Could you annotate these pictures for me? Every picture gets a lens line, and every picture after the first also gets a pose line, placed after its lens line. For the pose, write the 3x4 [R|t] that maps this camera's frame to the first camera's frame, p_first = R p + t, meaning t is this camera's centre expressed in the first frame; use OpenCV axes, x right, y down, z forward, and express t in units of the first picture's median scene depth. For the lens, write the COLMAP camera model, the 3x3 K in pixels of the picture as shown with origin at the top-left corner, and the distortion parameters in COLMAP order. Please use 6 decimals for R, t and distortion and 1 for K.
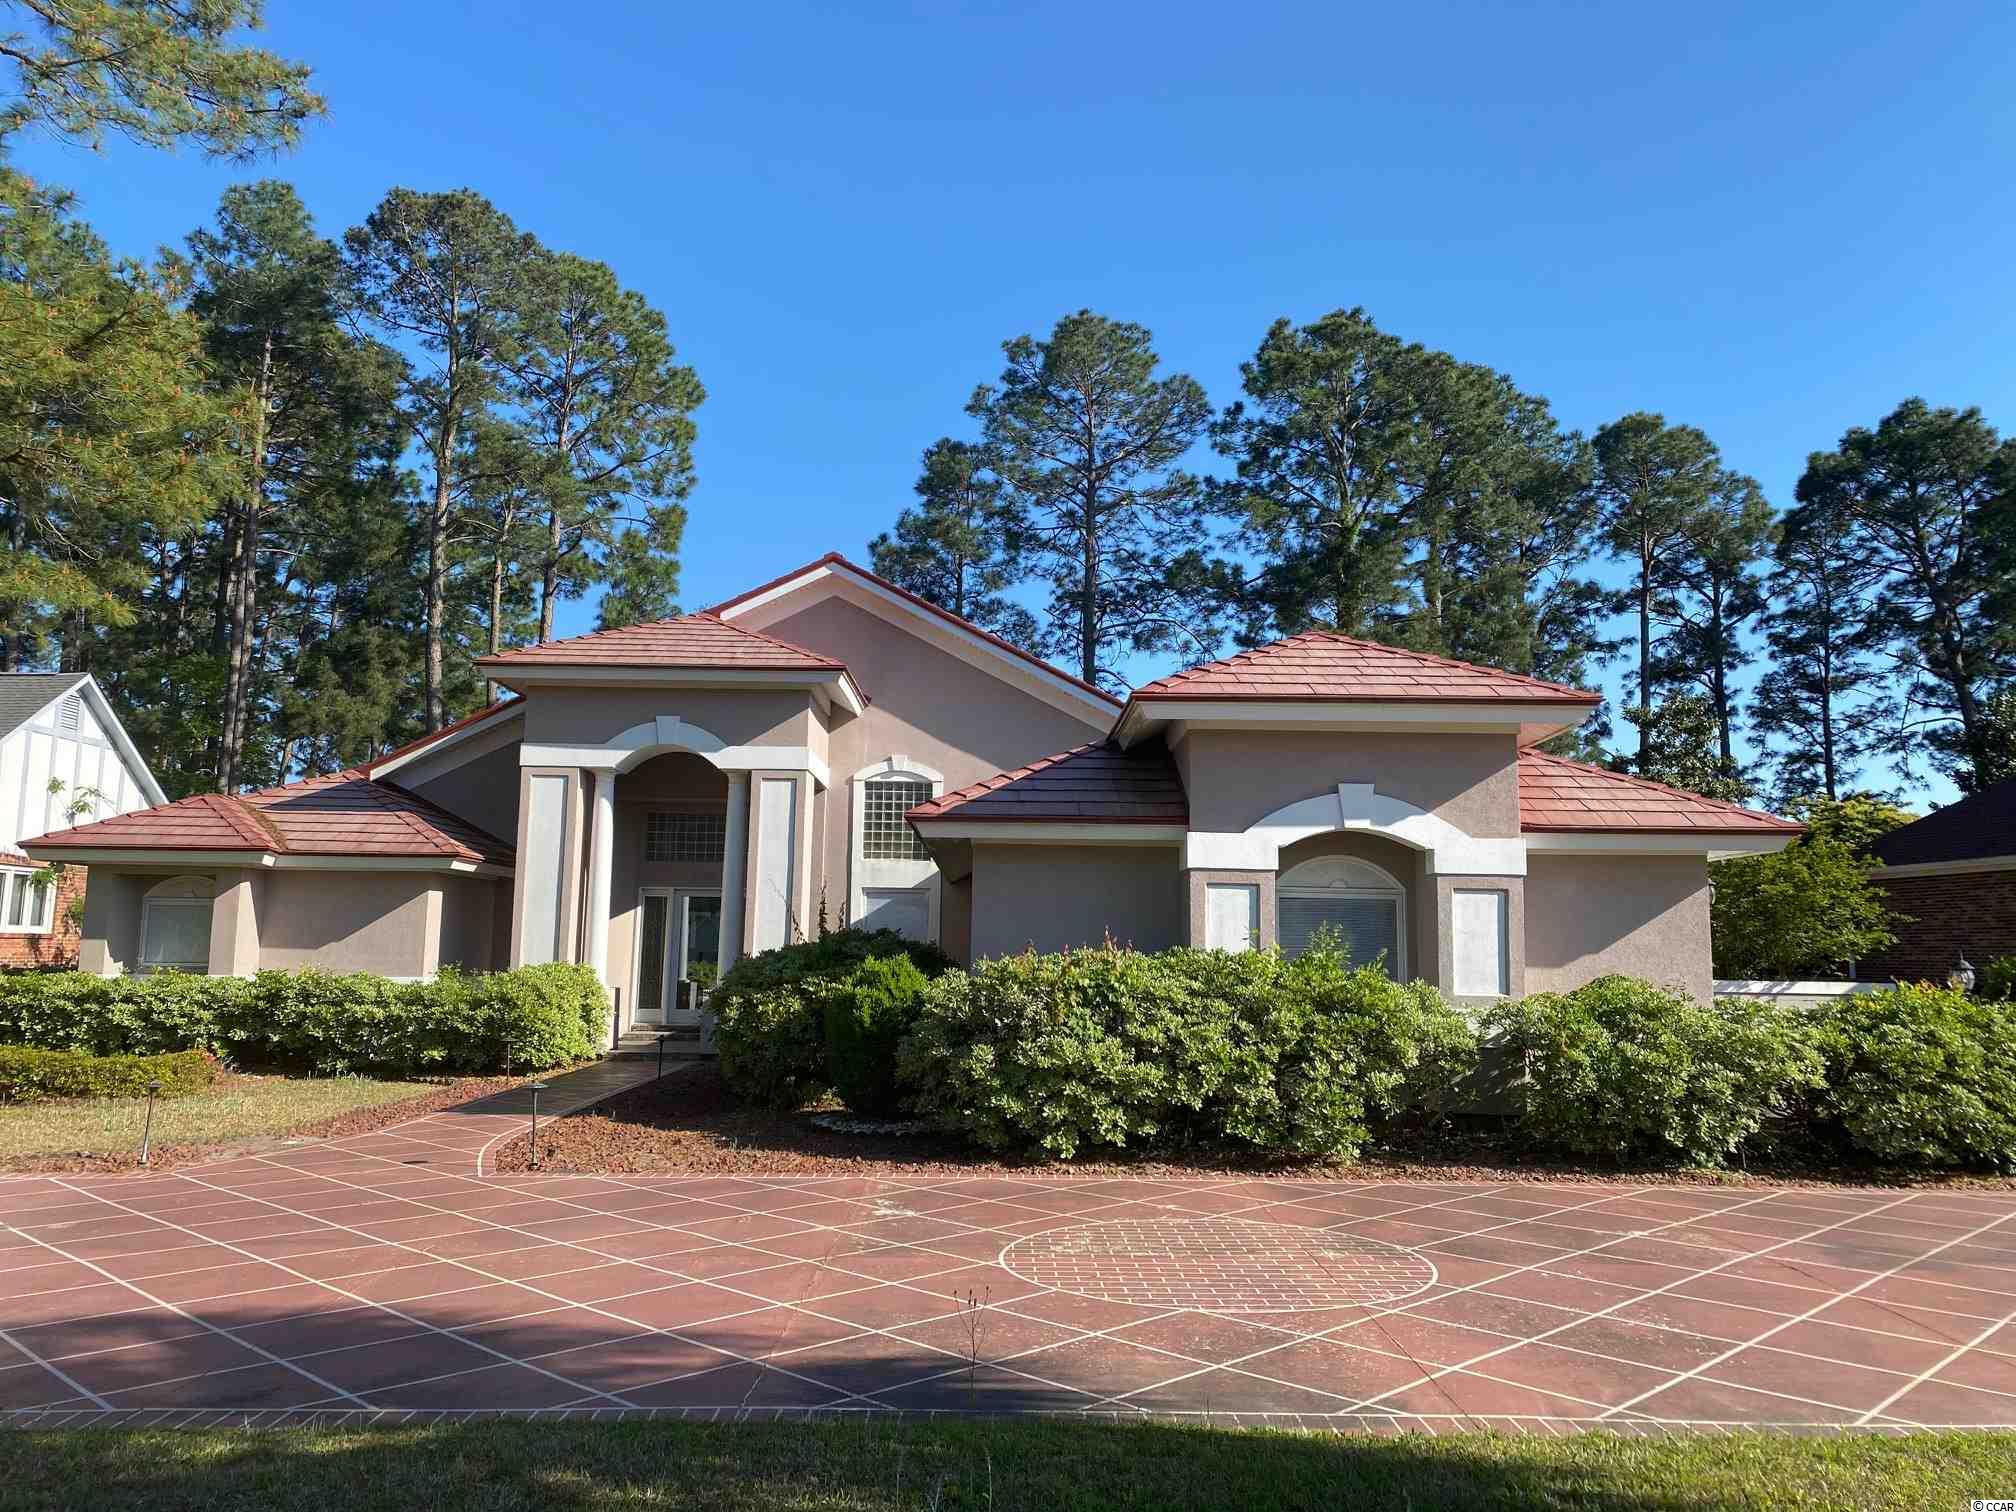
lens RADIAL K [[1535.6, 0, 1012.4], [0, 1535.6, 745.5], [0, 0, 1]] dist [0.034216, -0.040408]
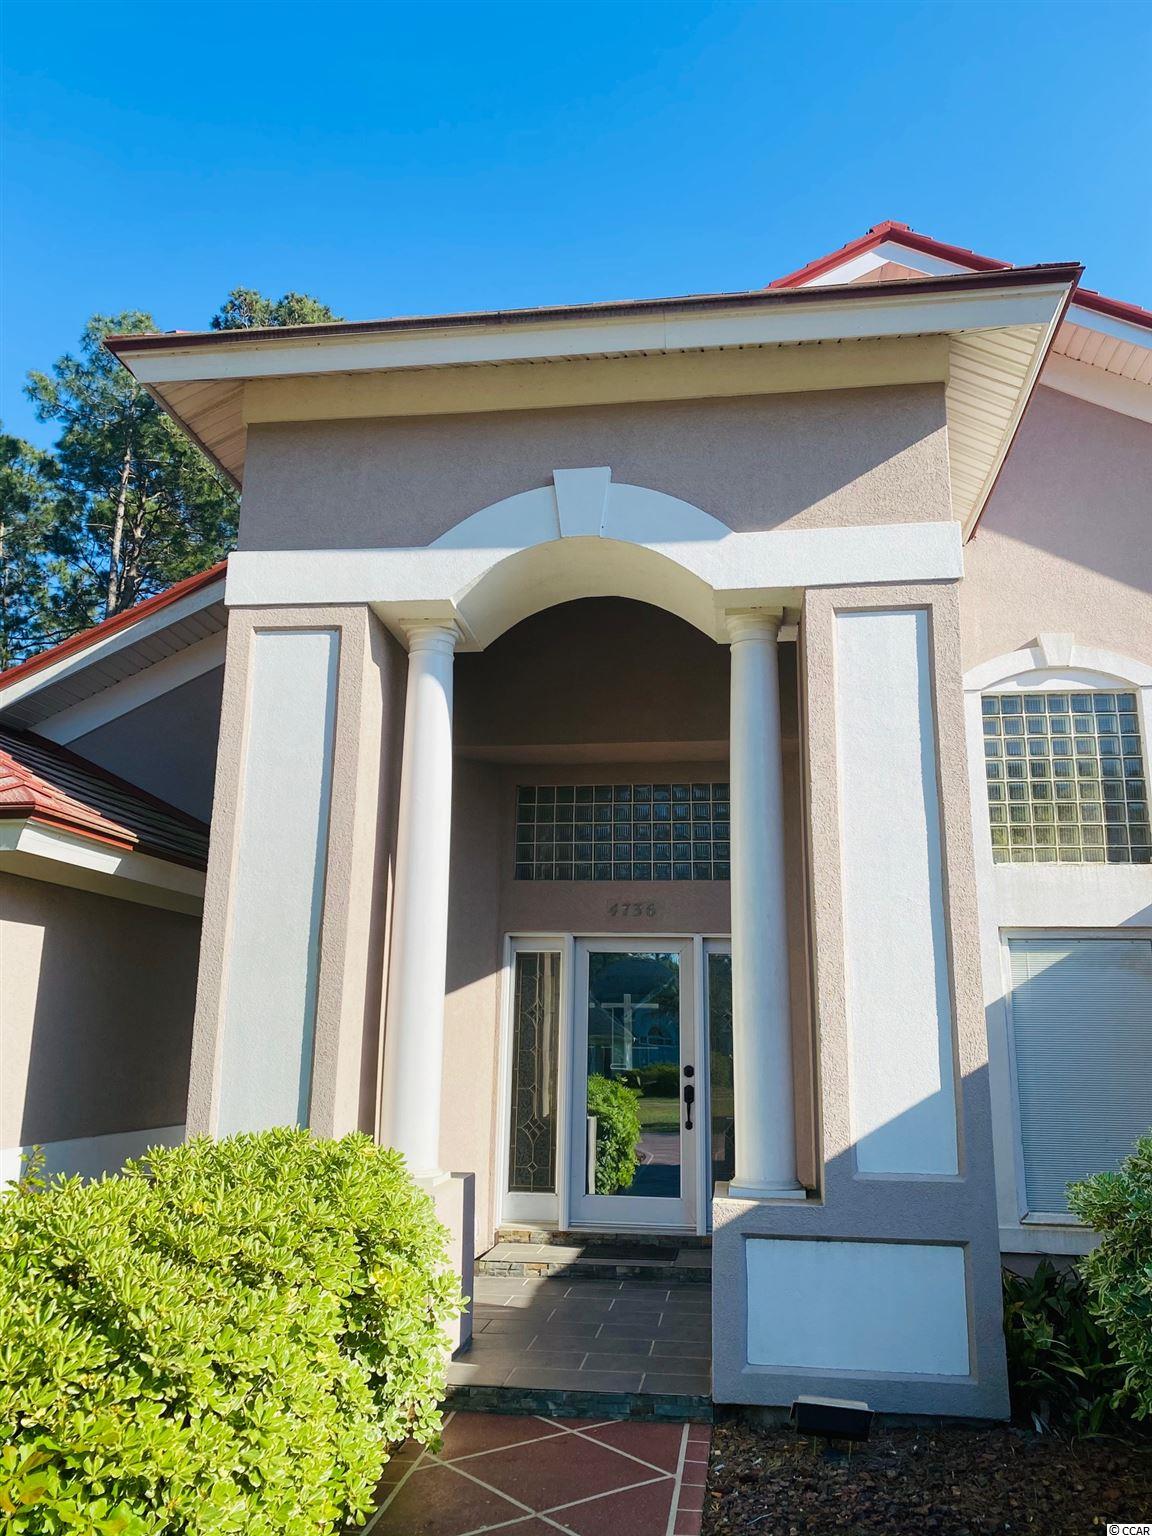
lens RADIAL K [[1170.0, 0, 578.0], [0, 1170.0, 750.7], [0, 0, 1]] dist [0.034216, -0.040408]
pose [[0.989425, -0.036585, -0.140352, -0.163631], [0.020450, 0.993187, -0.114726, 0.076536], [0.143593, 0.110642, 0.983432, 0.626737]]
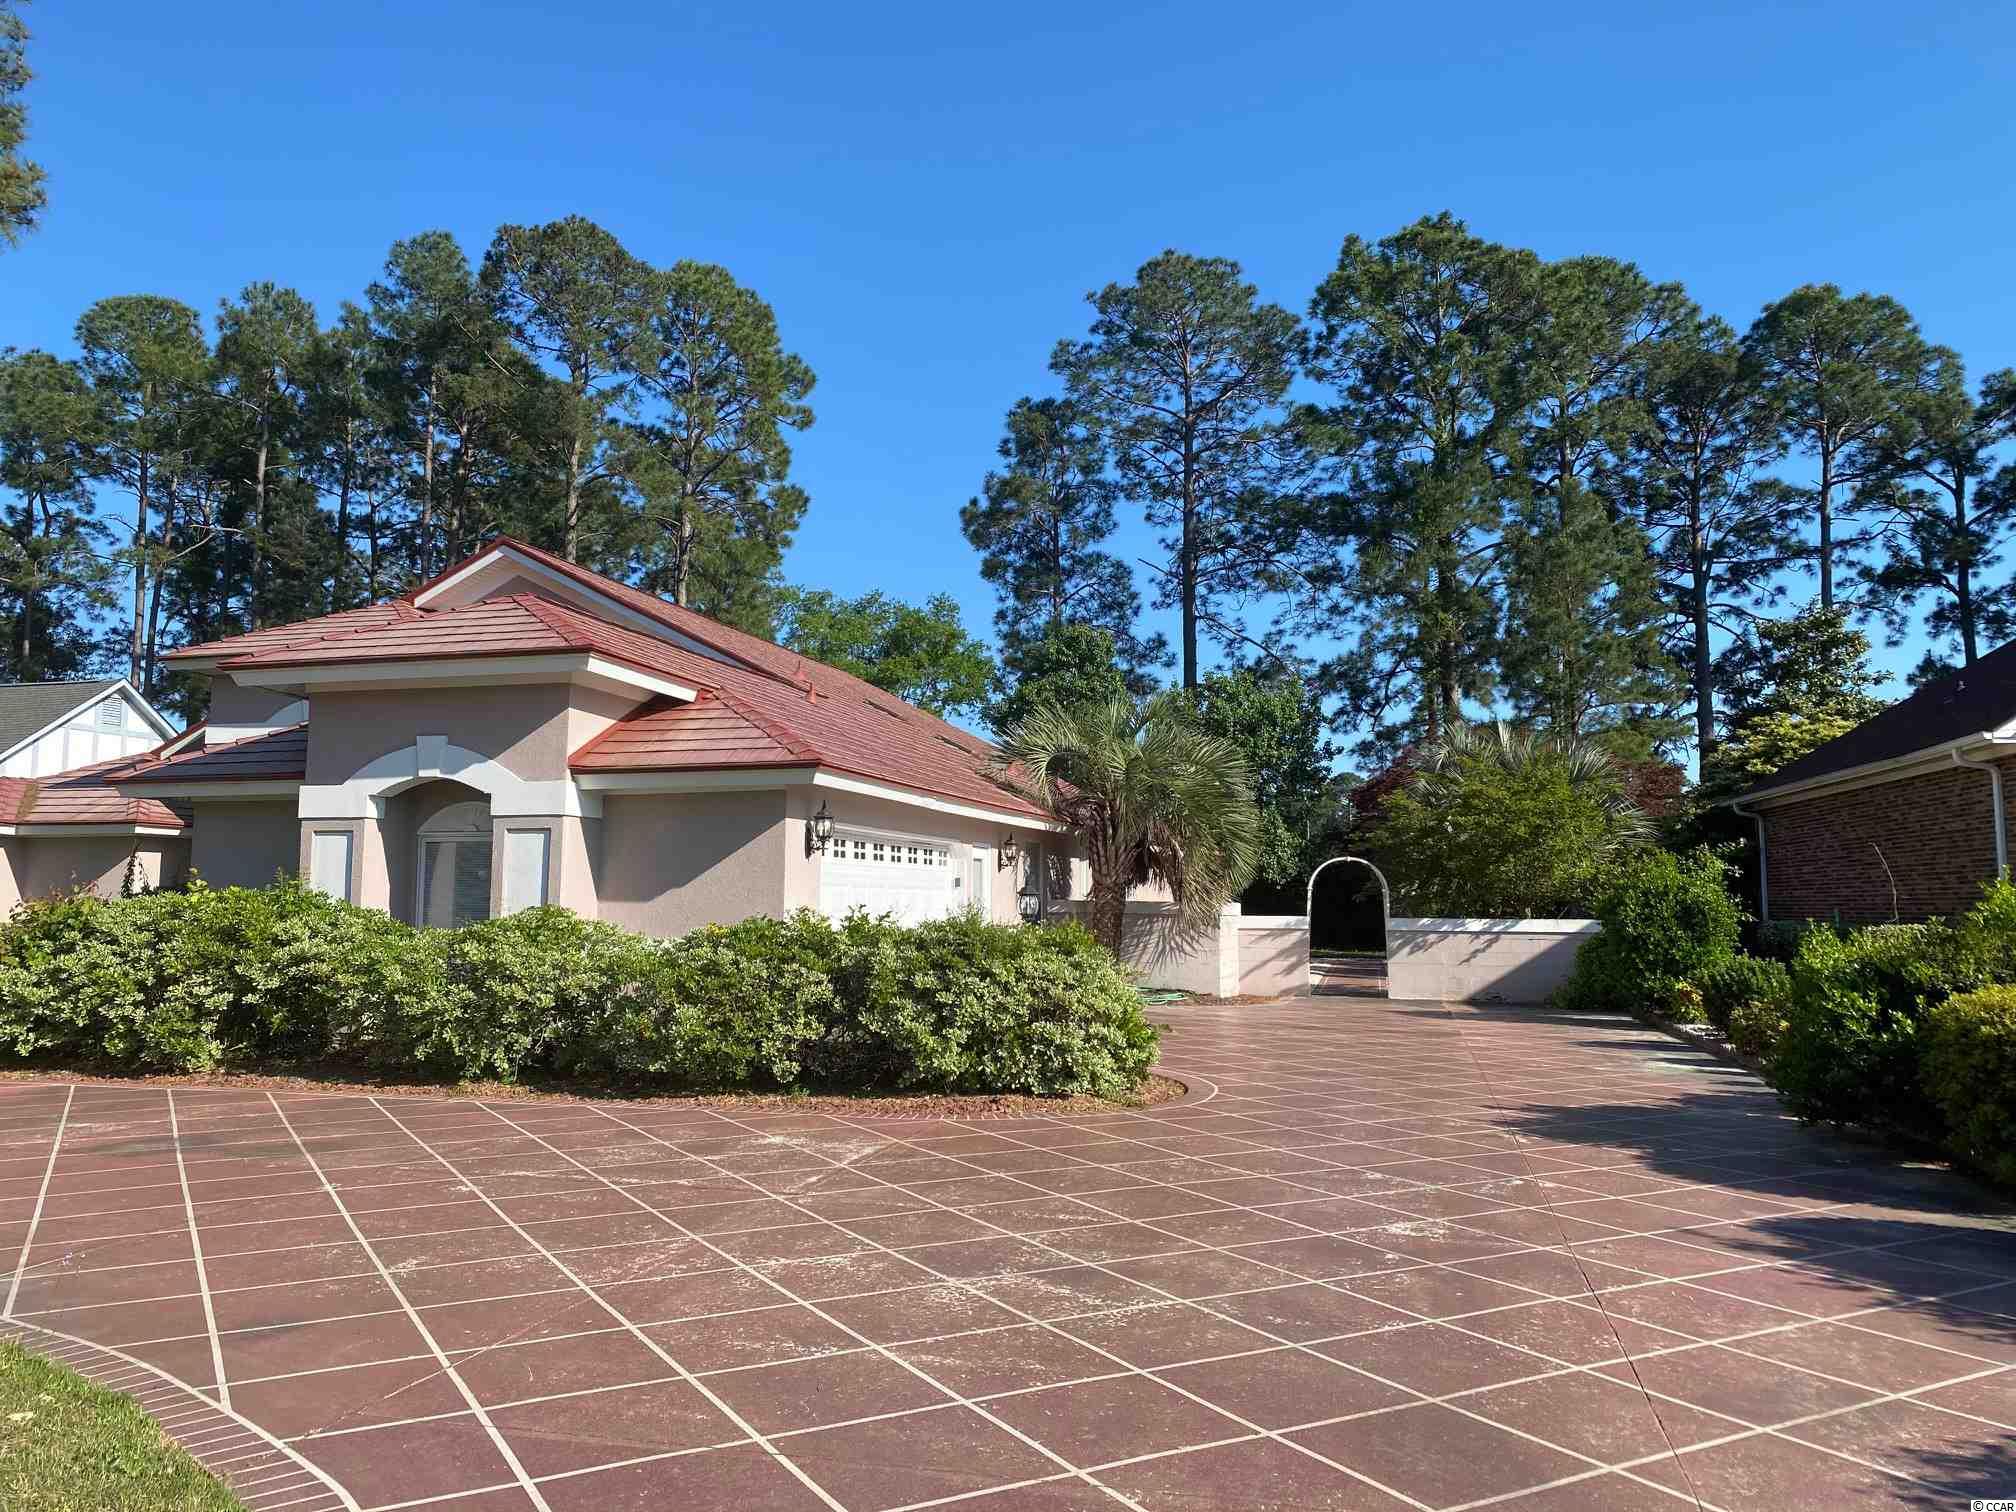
lens RADIAL K [[1535.6, 0, 1012.4], [0, 1535.6, 745.5], [0, 0, 1]] dist [0.034216, -0.040408]
pose [[0.960087, -0.039708, -0.276869, 0.518774], [0.047752, 0.998609, 0.022367, 0.015038], [0.275596, -0.034695, 0.960647, 0.036597]]
